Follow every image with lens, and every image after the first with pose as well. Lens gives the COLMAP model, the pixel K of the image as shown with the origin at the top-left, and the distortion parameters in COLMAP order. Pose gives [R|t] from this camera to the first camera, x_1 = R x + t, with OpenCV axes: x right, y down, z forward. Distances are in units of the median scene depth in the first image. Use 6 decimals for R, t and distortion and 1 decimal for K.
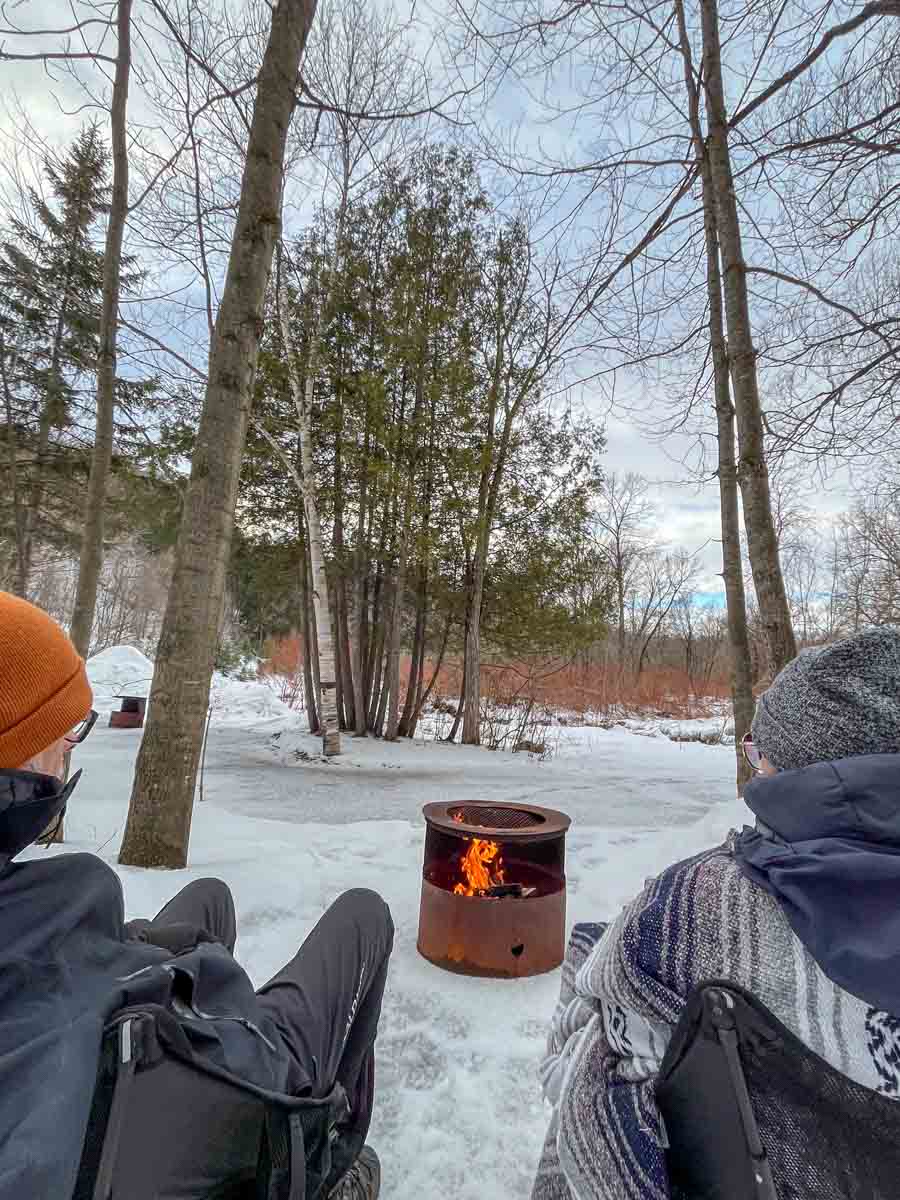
lens RADIAL K [[485.9, 0, 450.0], [0, 485.9, 600.0], [0, 0, 1]] dist [-0.012237, 0.000070]
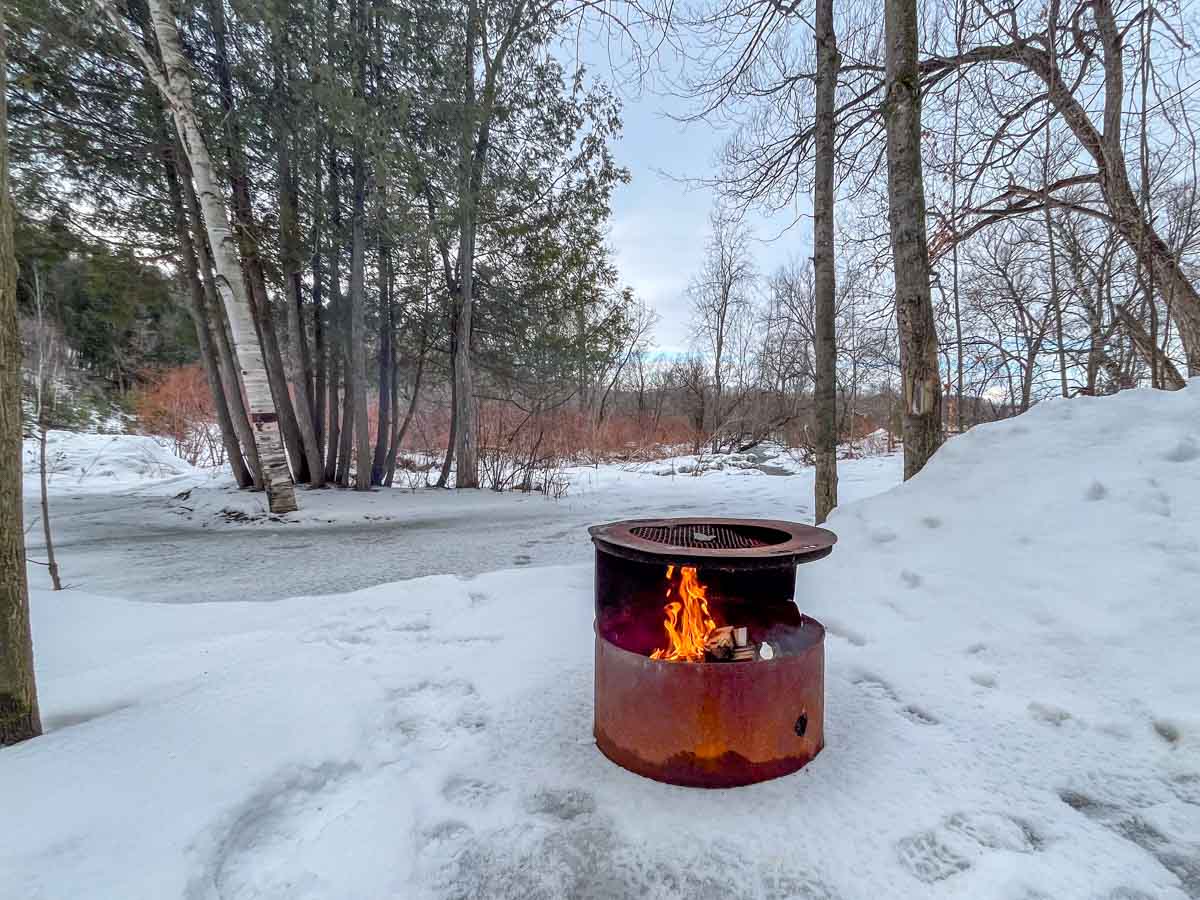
lens RADIAL K [[485.9, 0, 600.0], [0, 485.9, 481.4], [0, 0, 1]] dist [-0.012237, 0.000070]
pose [[0.918577, -0.063127, 0.390169, -0.070815], [-0.037036, 0.969072, 0.243984, 0.064104], [-0.393503, -0.238568, 0.887829, 0.141426]]
